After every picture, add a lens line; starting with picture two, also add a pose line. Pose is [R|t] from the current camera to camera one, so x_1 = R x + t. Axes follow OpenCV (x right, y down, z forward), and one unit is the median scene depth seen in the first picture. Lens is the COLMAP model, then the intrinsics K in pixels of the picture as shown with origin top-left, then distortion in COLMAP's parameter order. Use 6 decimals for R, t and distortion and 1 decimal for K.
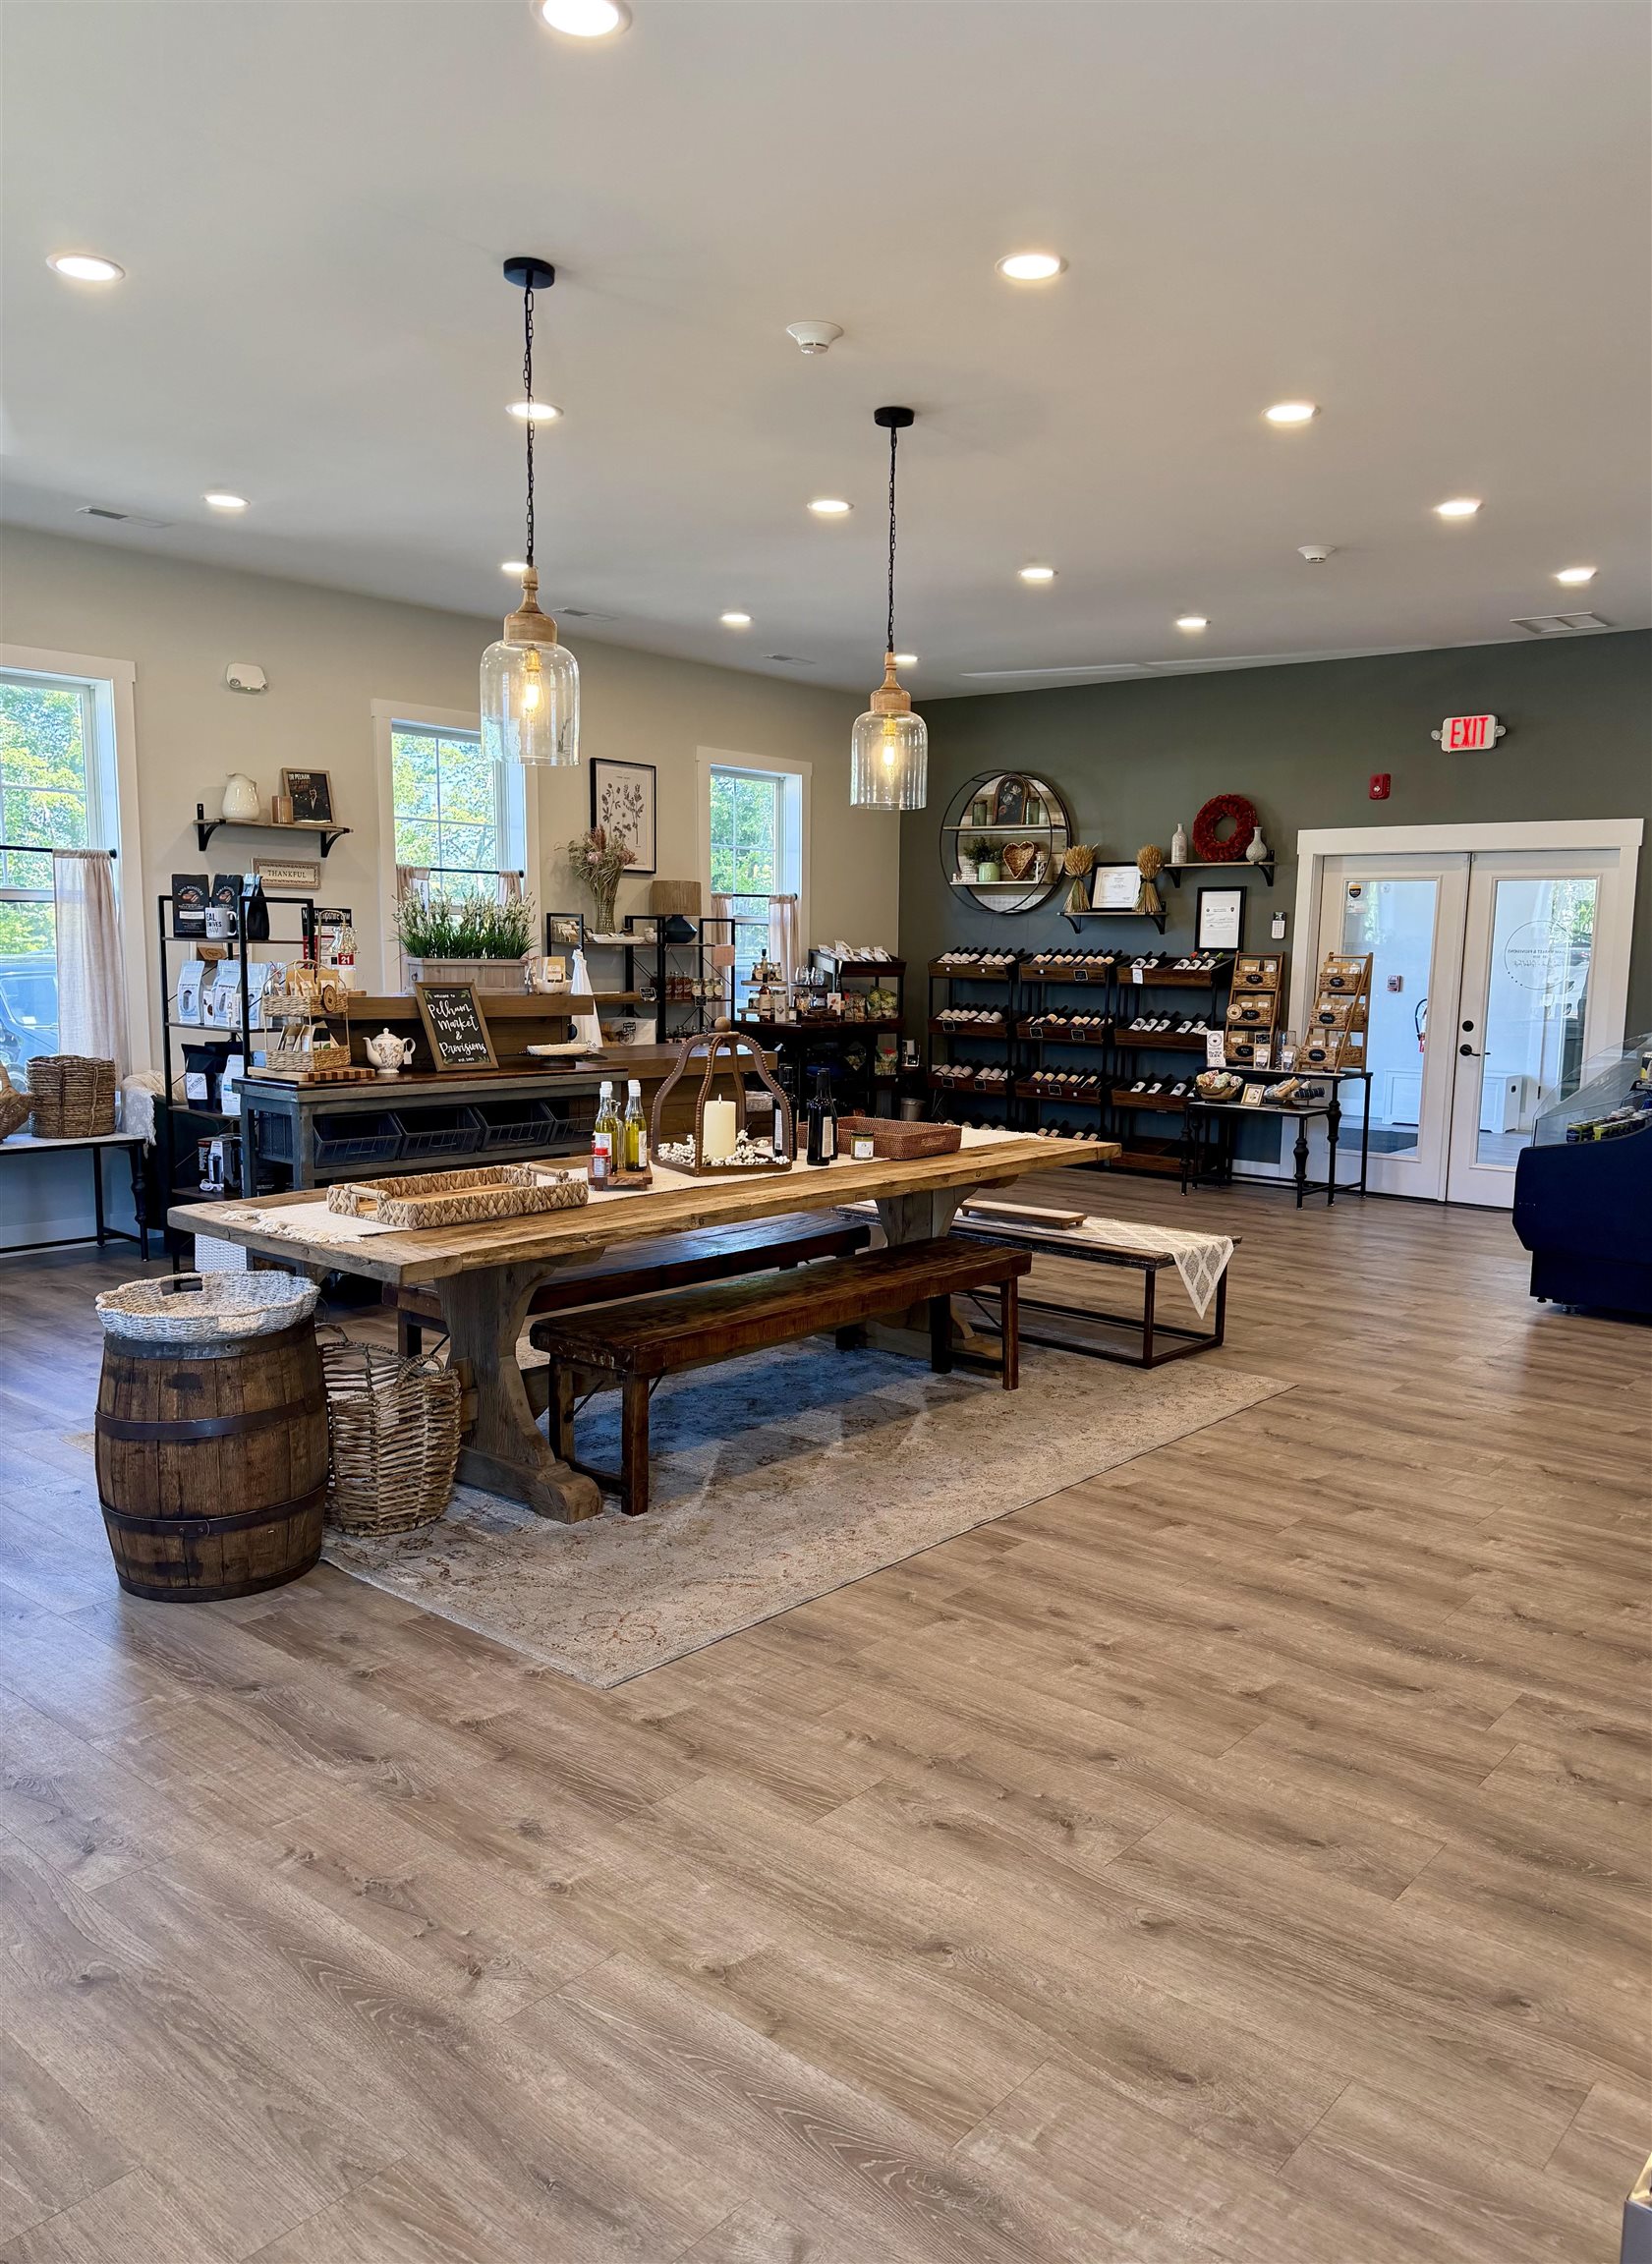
lens RADIAL K [[1592.2, 0, 886.8], [0, 1592.2, 1179.7], [0, 0, 1]] dist [0.152264, -0.279718]
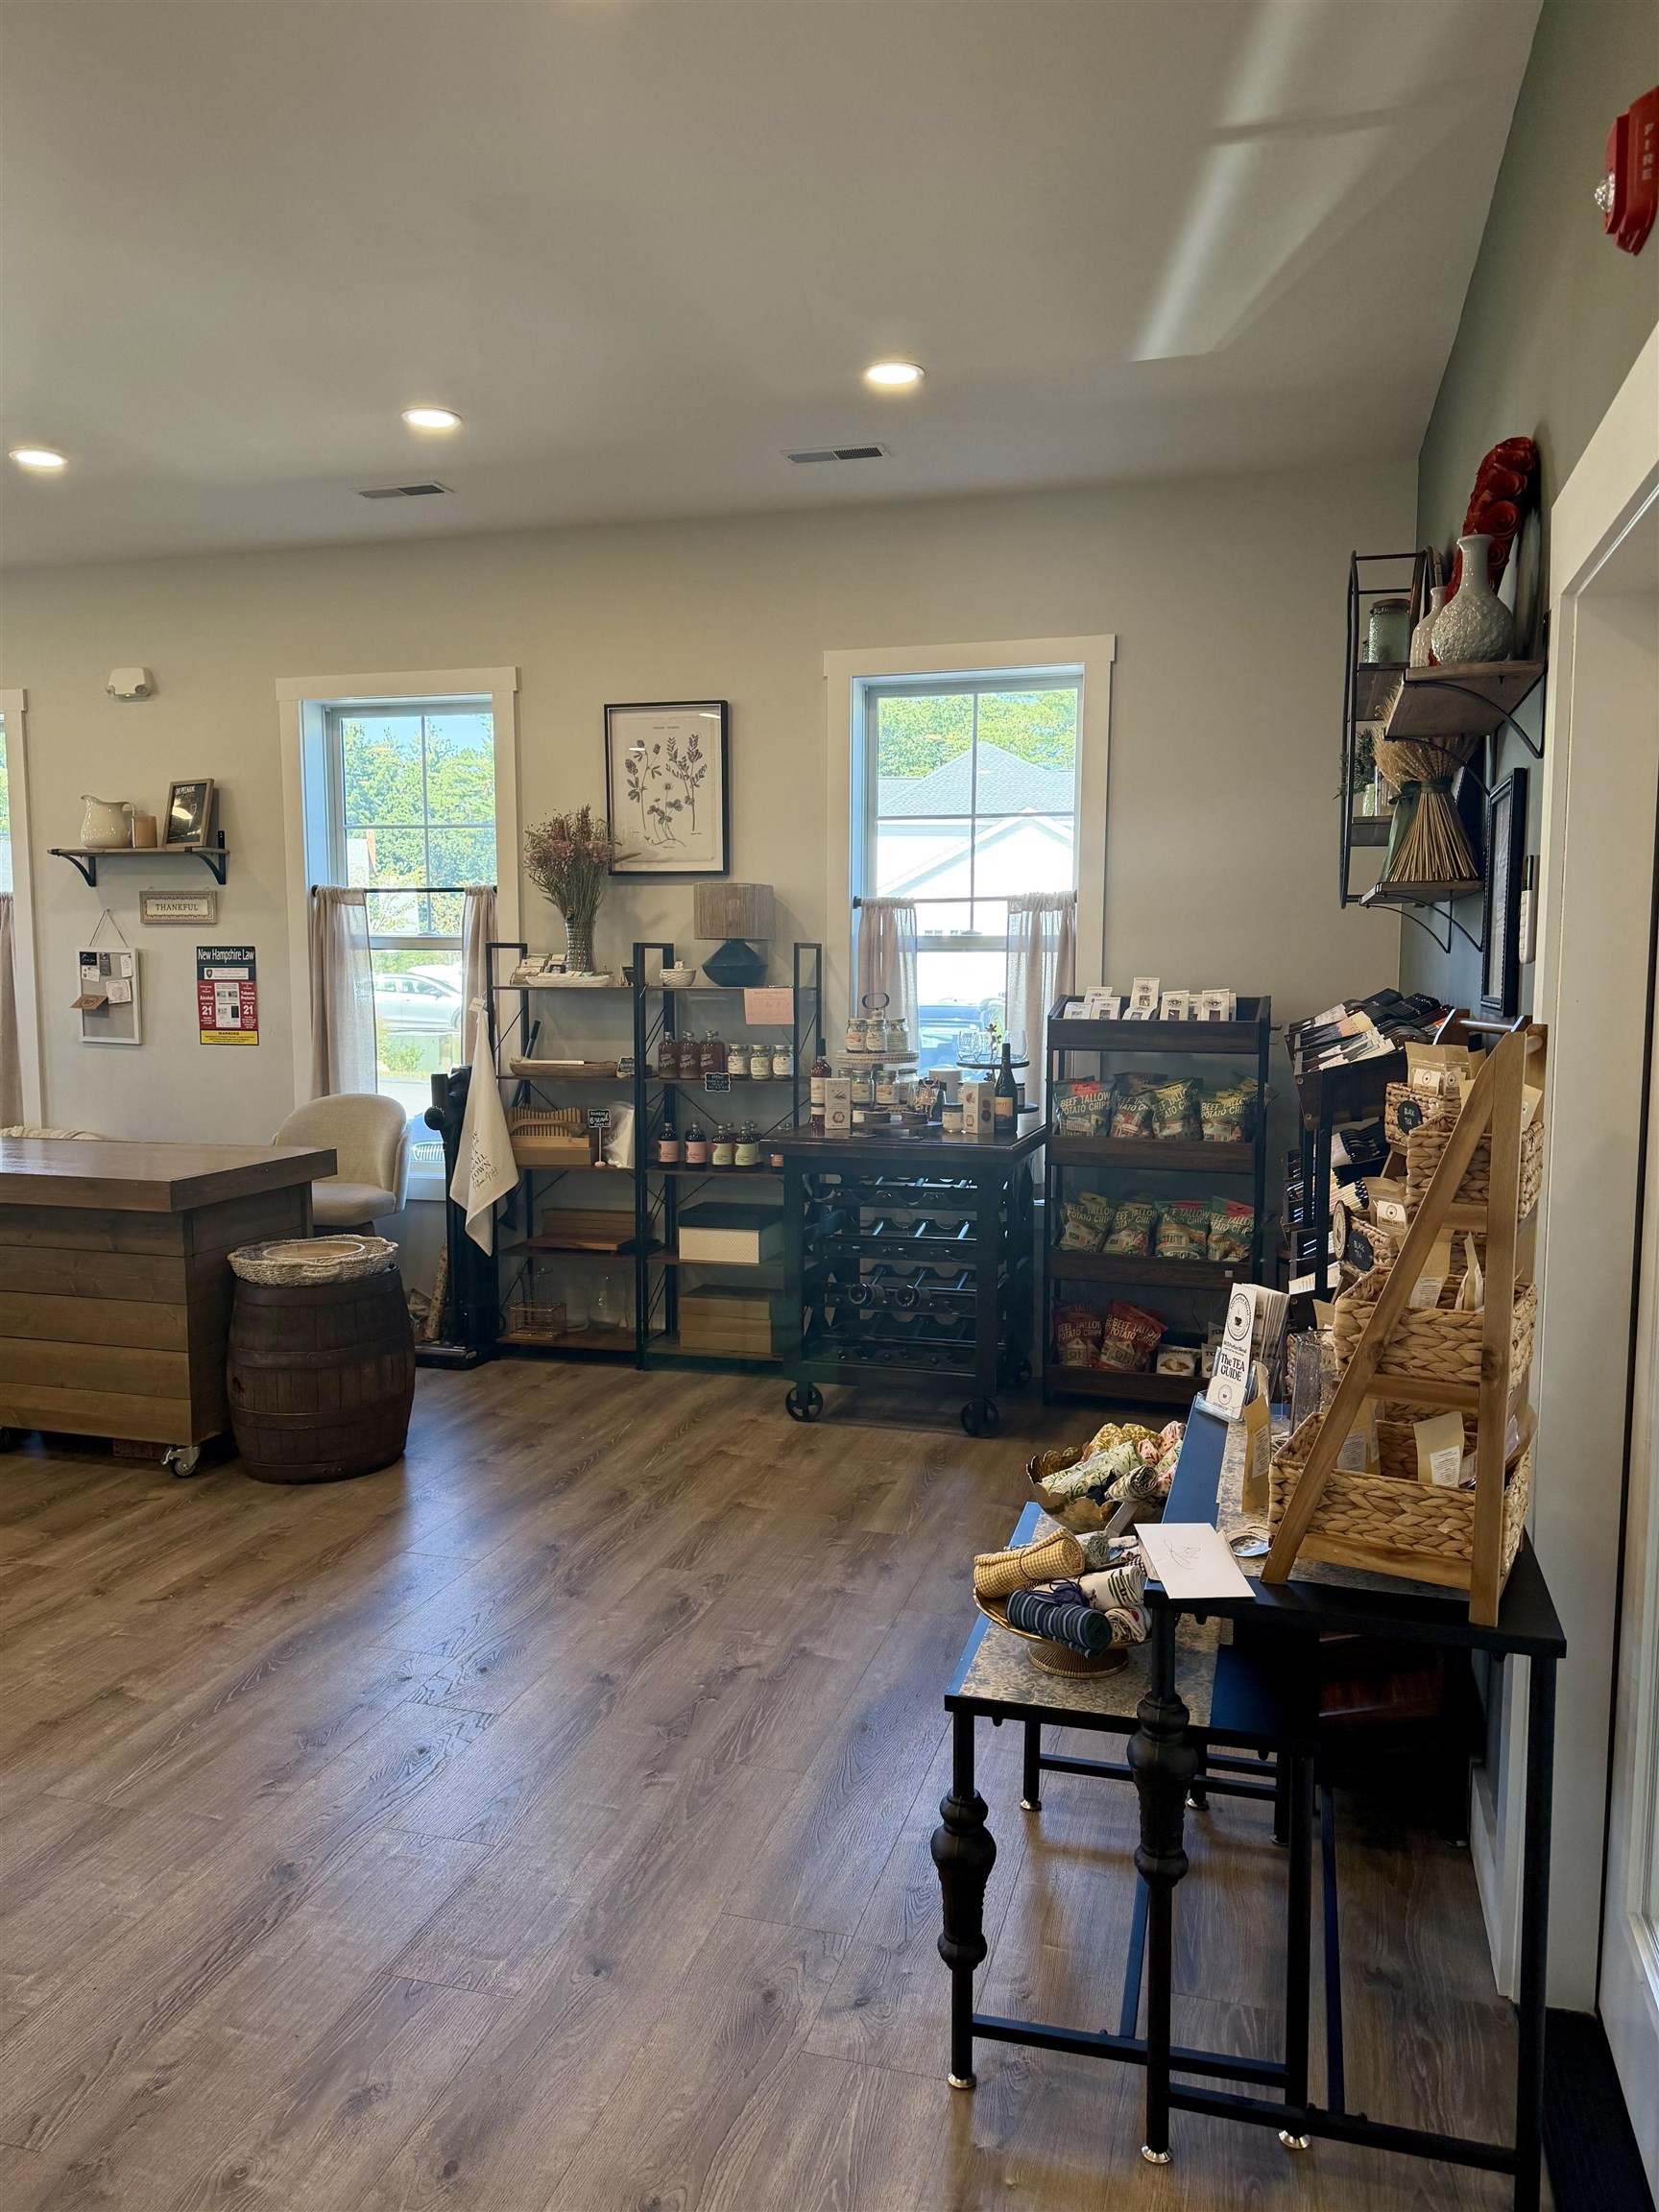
lens RADIAL K [[1632.8, 0, 829.5], [0, 1632.8, 1106.0], [0, 0, 1]] dist [0.169780, -0.332510]
pose [[0.396544, 0.084682, -0.914102, 0.462504], [-0.123972, 0.991555, 0.038078, -0.135753], [0.909606, 0.098224, 0.403693, 0.813352]]
